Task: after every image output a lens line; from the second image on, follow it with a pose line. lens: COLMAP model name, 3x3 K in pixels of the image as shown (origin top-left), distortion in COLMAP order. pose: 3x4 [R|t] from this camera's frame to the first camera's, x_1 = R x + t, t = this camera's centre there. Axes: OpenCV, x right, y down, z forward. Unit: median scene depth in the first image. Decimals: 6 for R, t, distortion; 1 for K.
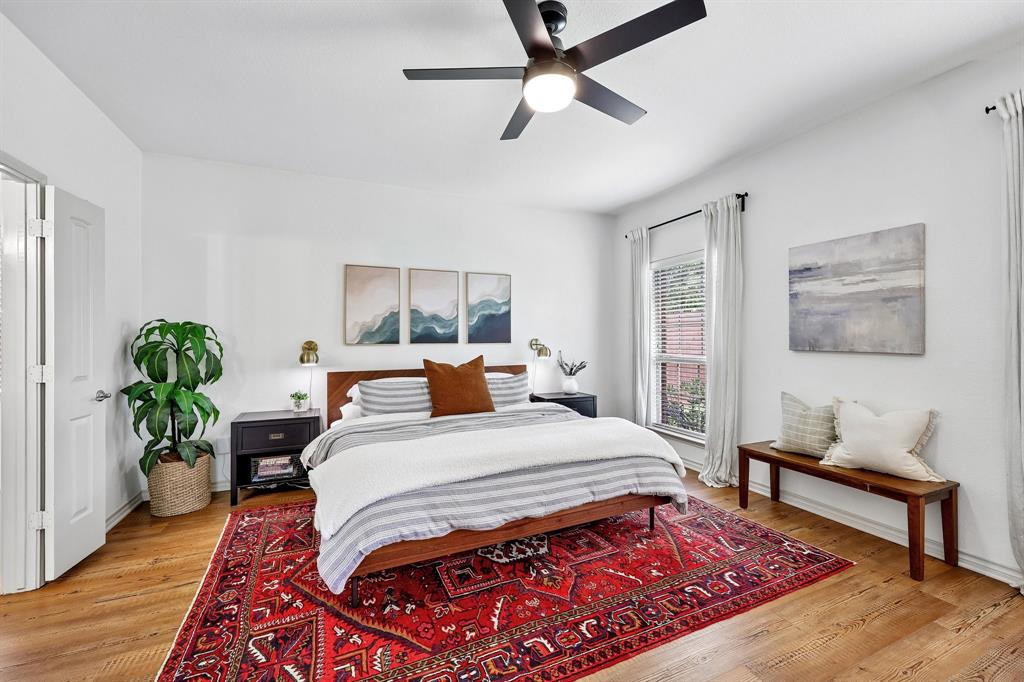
lens RADIAL K [[415.4, 0, 514.2], [0, 415.4, 337.6], [0, 0, 1]] dist [0.001383, -0.000063]
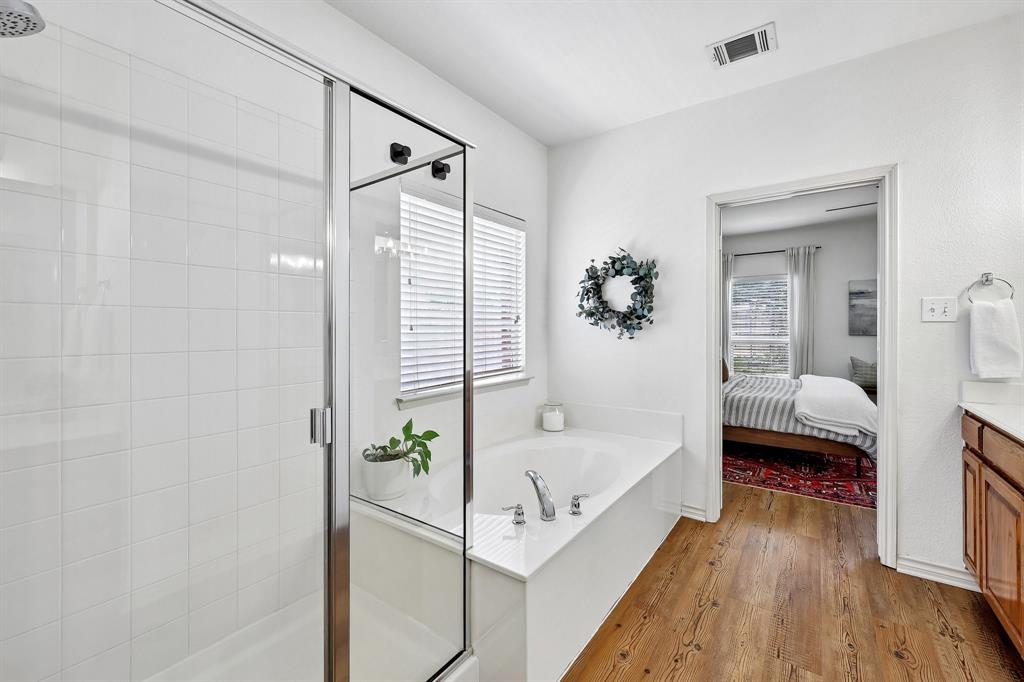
lens RADIAL K [[422.4, 0, 512.8], [0, 422.4, 332.8], [0, 0, 1]] dist [0.001624, 0.000159]
pose [[0.865909, -0.004966, 0.500177, -1.641720], [0.000649, 0.999961, 0.008804, 0.002936], [-0.500201, -0.007299, 0.865878, 0.109683]]
